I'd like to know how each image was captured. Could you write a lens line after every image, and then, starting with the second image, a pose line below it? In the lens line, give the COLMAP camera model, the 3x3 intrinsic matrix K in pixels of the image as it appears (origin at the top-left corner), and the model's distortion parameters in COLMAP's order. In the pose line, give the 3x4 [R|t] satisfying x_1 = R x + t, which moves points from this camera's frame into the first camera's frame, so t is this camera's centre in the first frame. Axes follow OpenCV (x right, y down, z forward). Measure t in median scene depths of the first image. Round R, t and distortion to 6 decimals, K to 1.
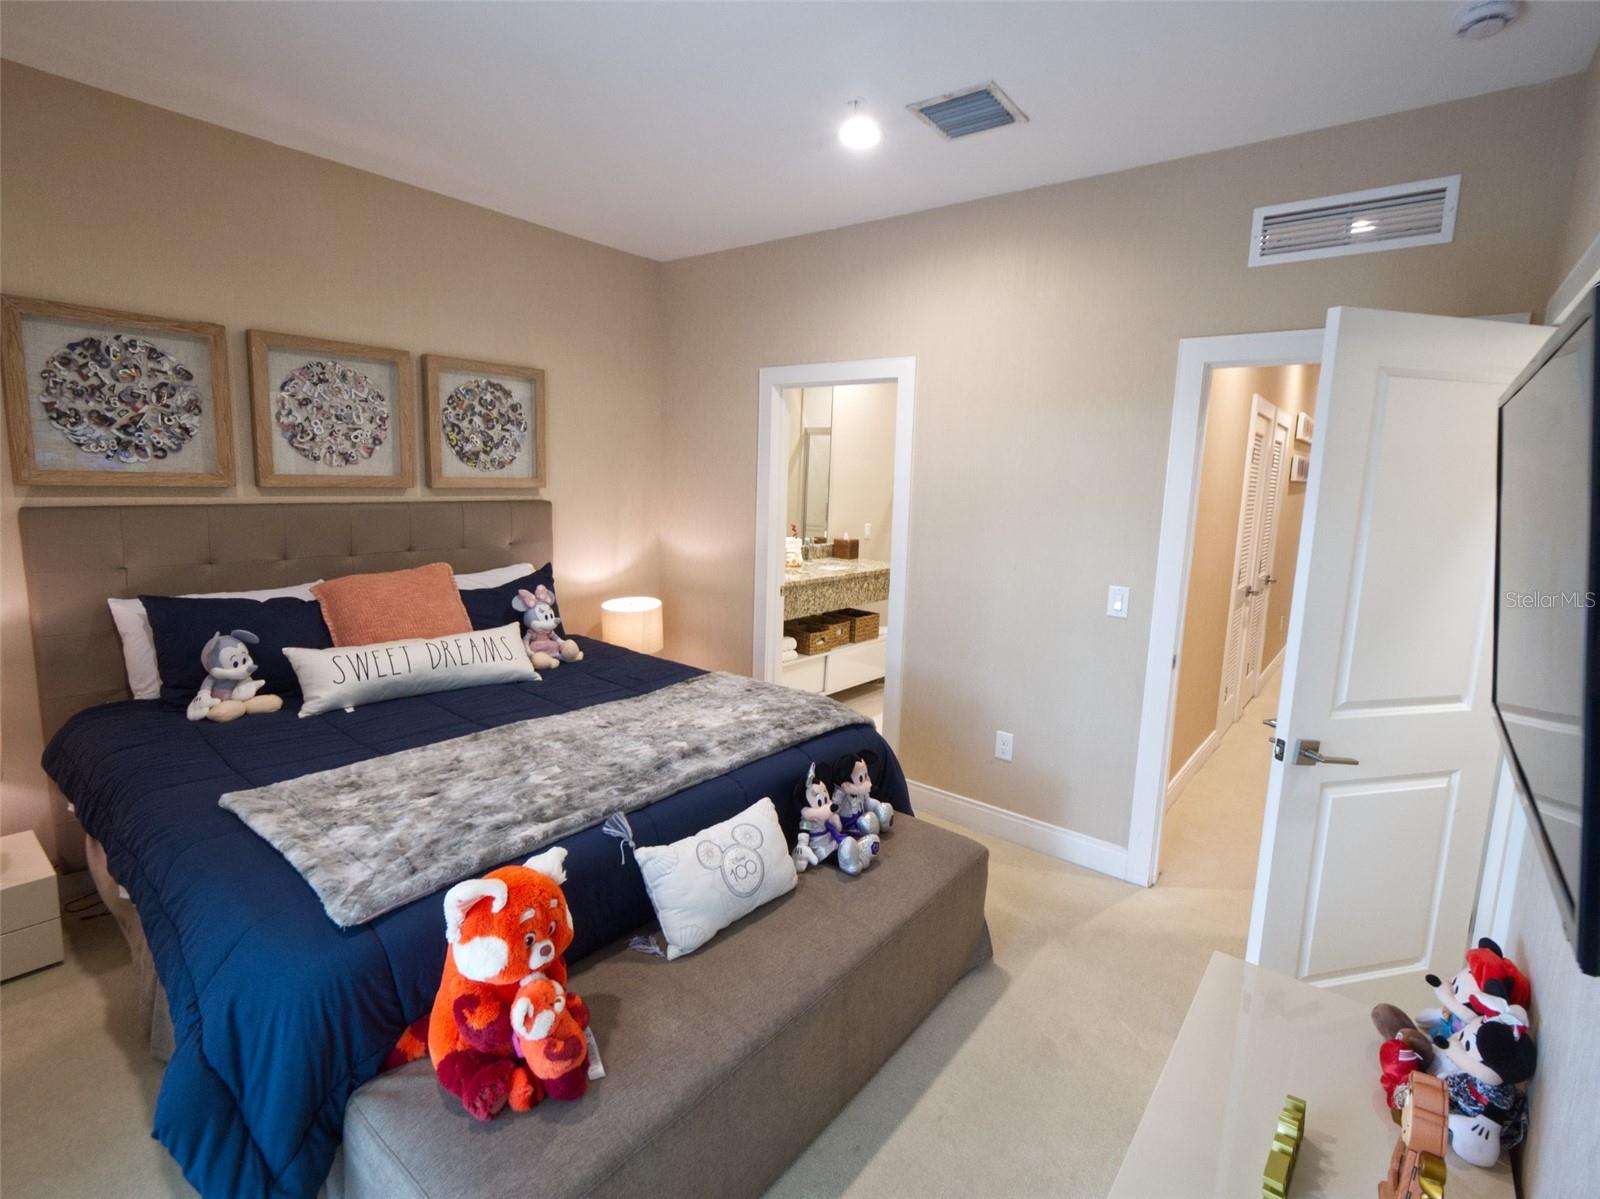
lens RADIAL K [[771.1, 0, 795.2], [0, 771.1, 586.7], [0, 0, 1]] dist [-0.004491, 0.000093]
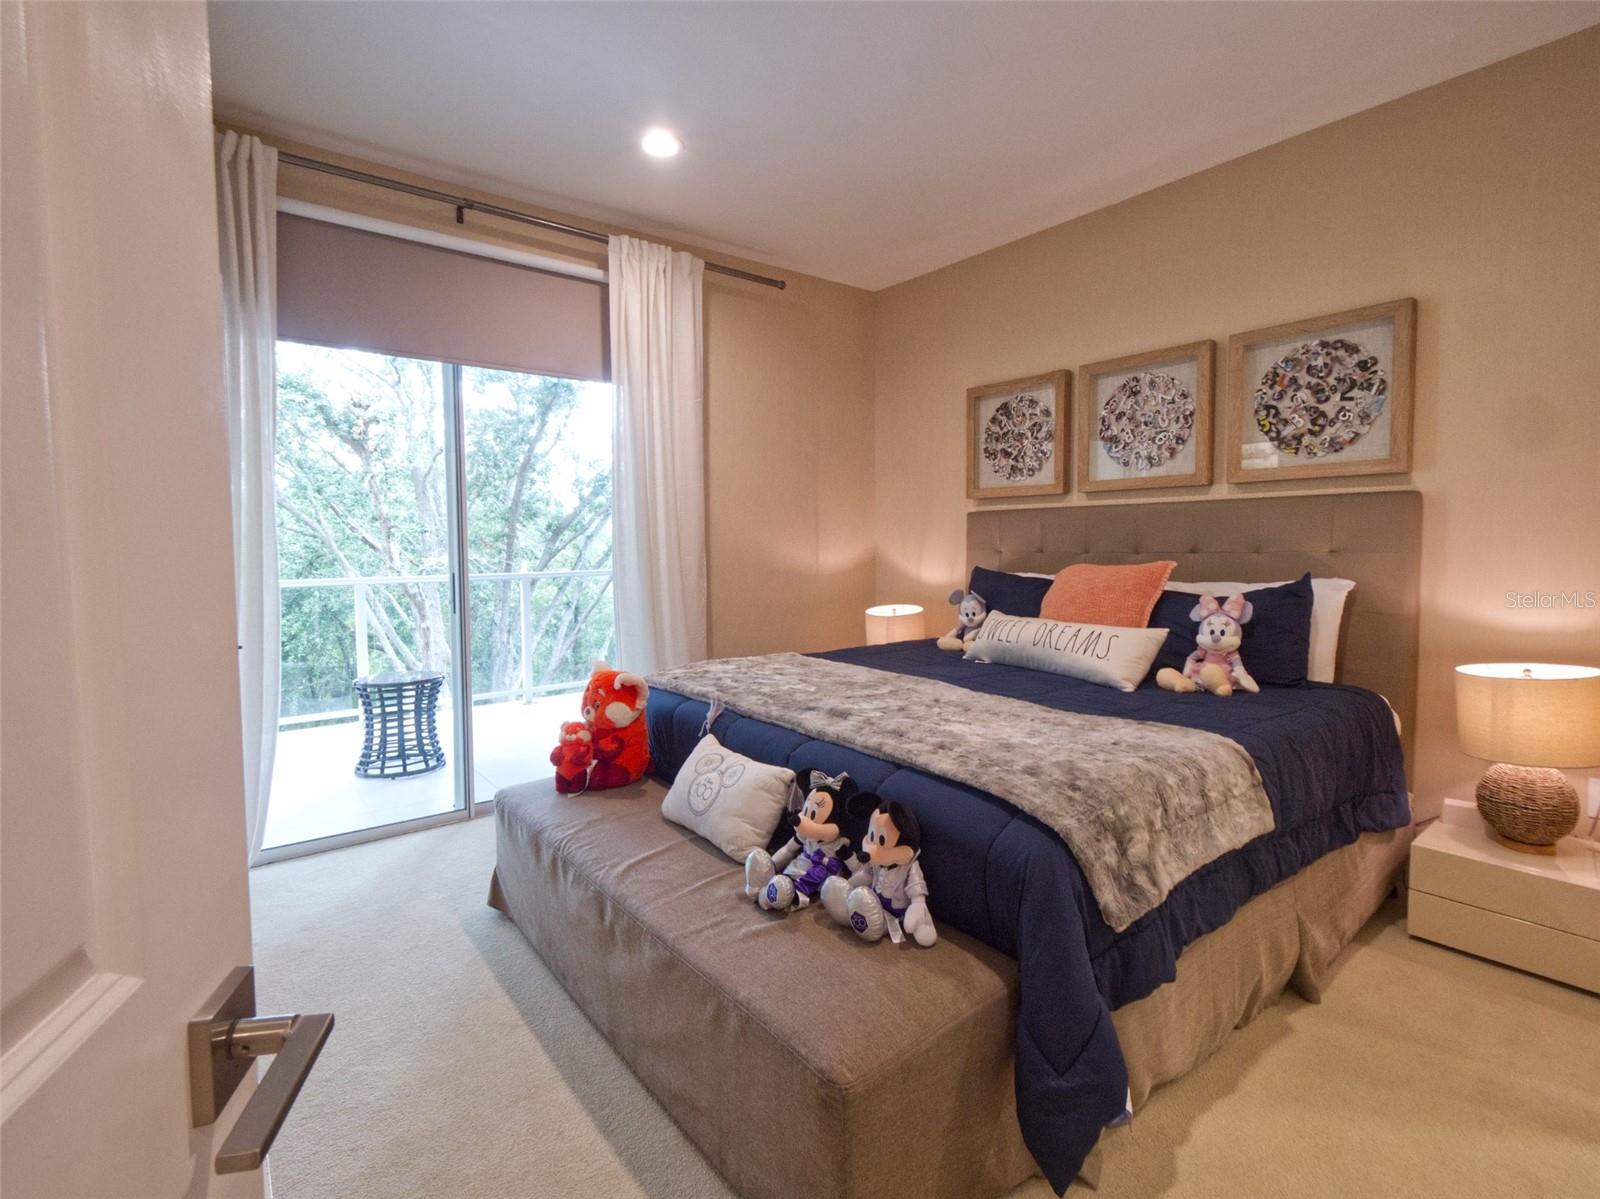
lens RADIAL K [[771.1, 0, 787.7], [0, 771.1, 586.4], [0, 0, 1]] dist [-0.004491, 0.000093]
pose [[-0.262660, 0.035515, -0.964235, 0.563989], [-0.133011, 0.988449, 0.072639, -0.007498], [0.955677, 0.147333, -0.254902, 0.808817]]
